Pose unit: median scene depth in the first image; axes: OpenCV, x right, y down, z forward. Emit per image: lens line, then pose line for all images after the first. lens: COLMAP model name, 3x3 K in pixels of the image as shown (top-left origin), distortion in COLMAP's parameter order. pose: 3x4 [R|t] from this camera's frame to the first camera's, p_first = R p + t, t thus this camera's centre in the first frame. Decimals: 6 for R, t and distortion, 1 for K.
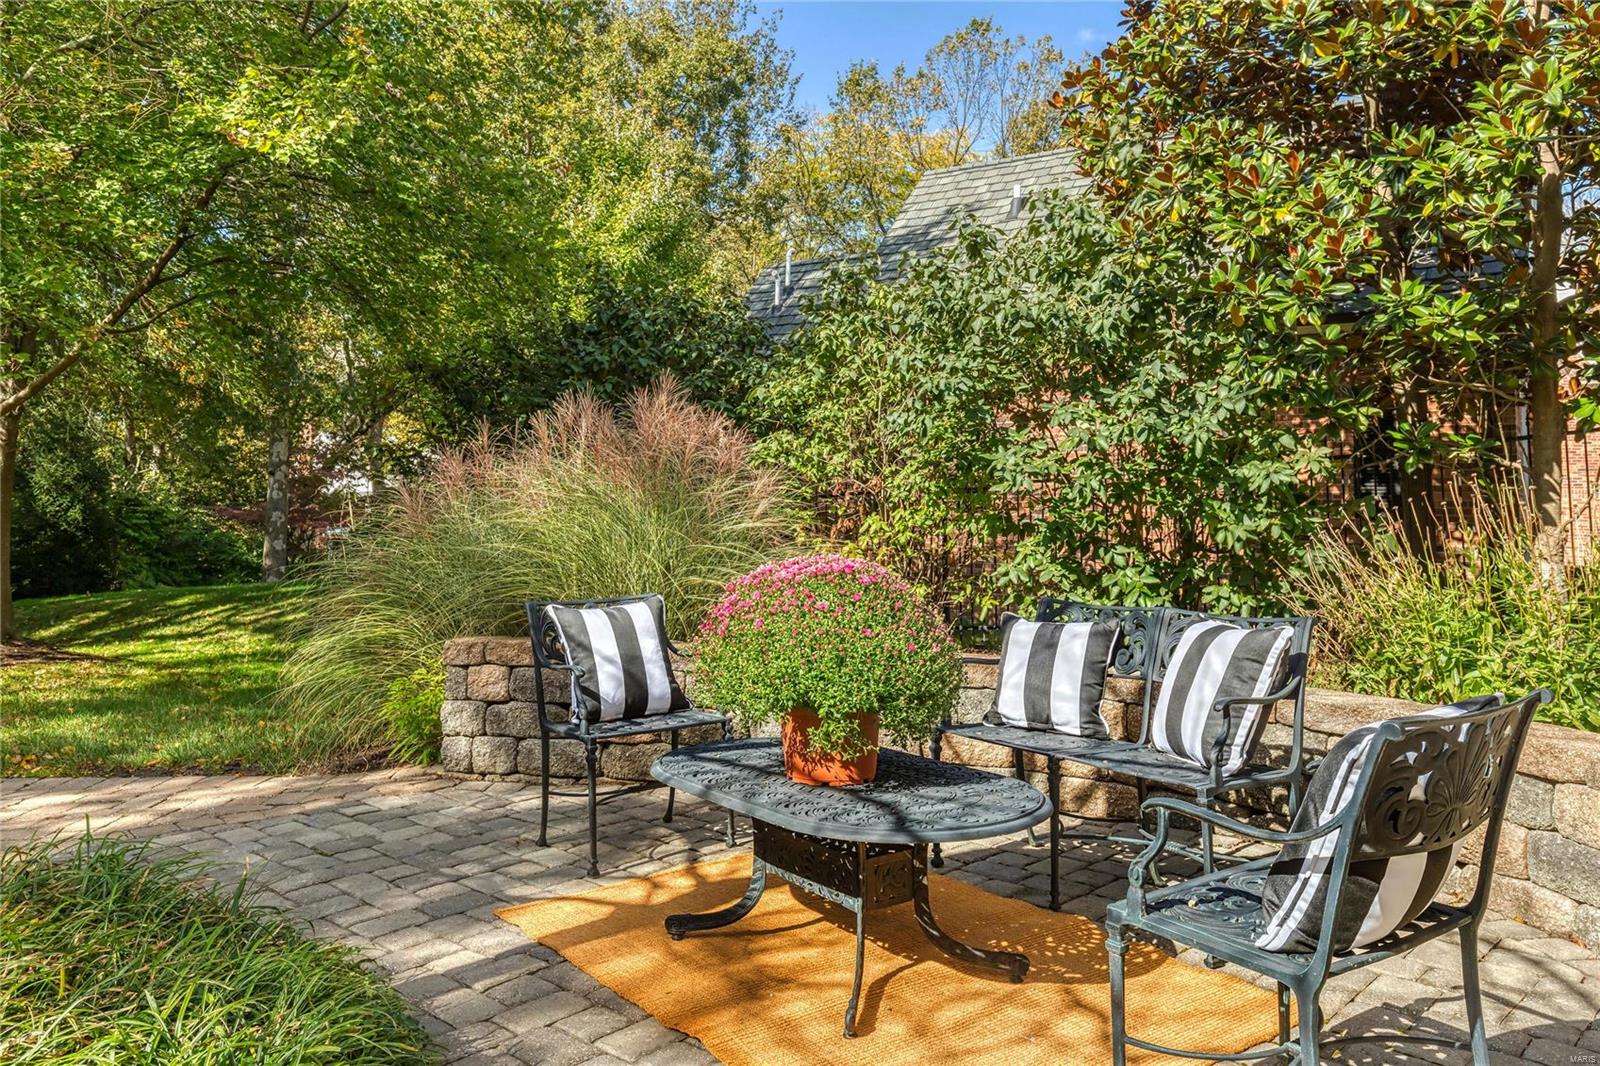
lens RADIAL K [[1143.0, 0, 800.0], [0, 1143.0, 533.0], [0, 0, 1]] dist [-0.000850, -0.001858]
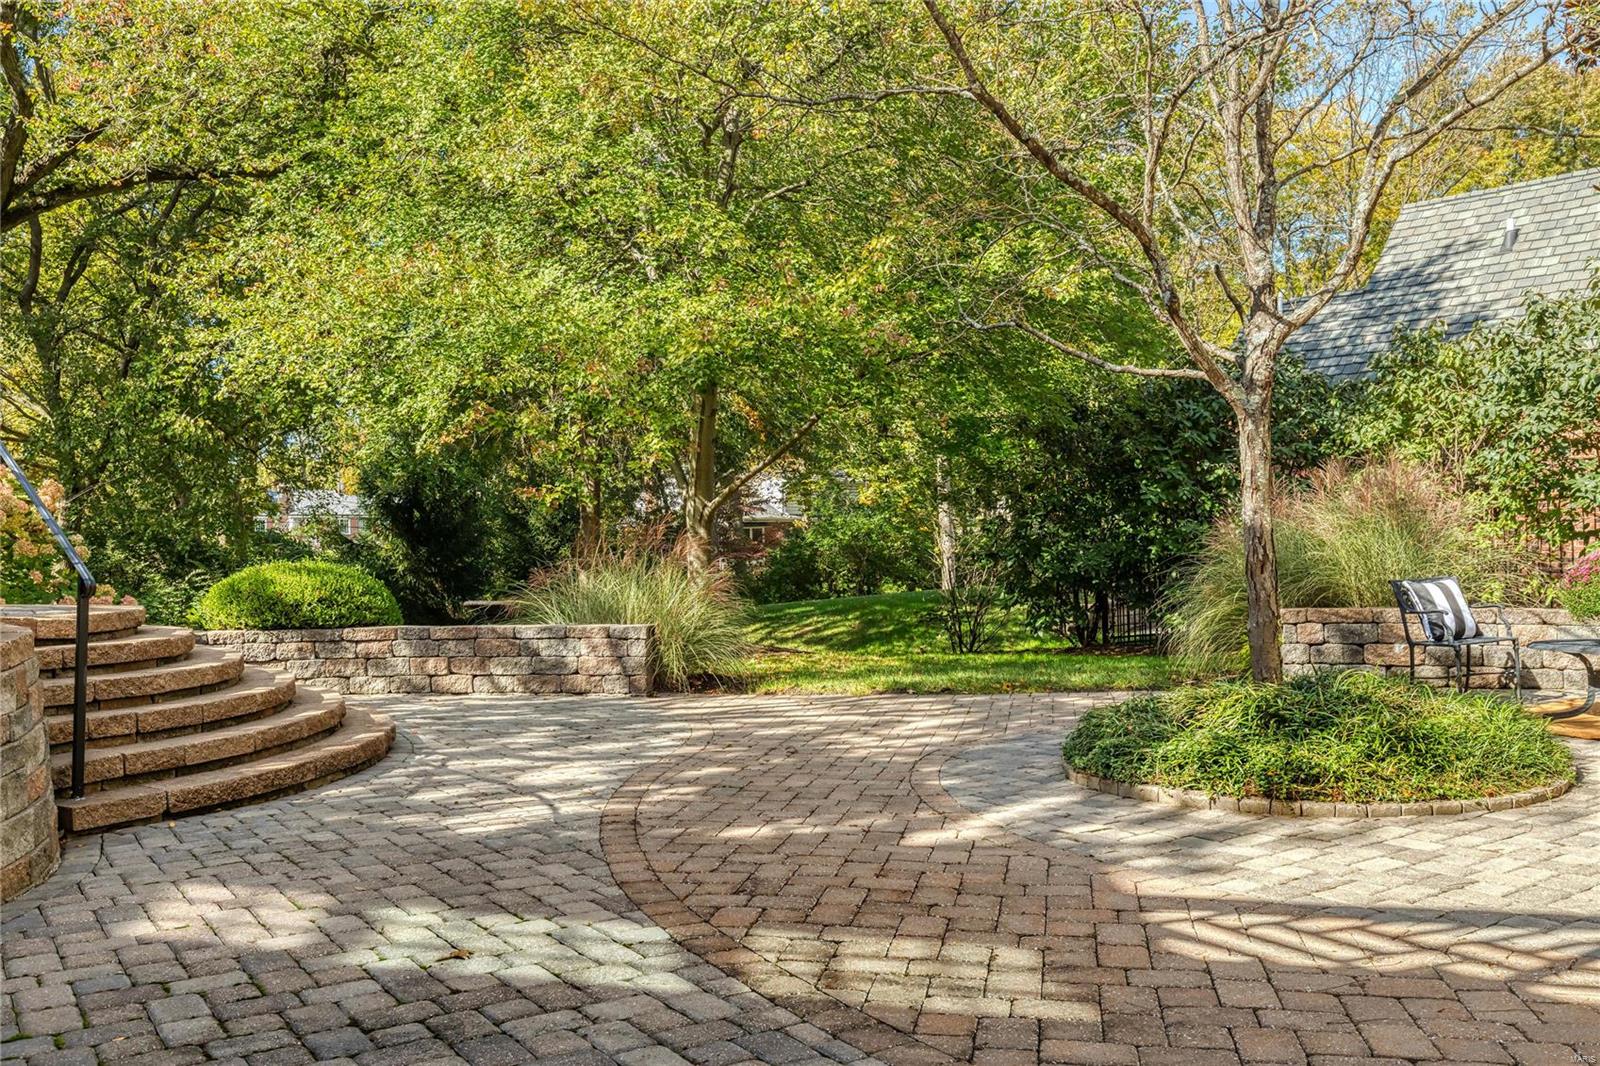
lens RADIAL K [[1240.4, 0, 800.0], [0, 1240.4, 533.0], [0, 0, 1]] dist [-0.035933, 0.001069]
pose [[0.959880, -0.030271, -0.278771, -0.318306], [0.024554, 0.999411, -0.023979, 0.003983], [0.279333, 0.016172, 0.960058, -0.646637]]
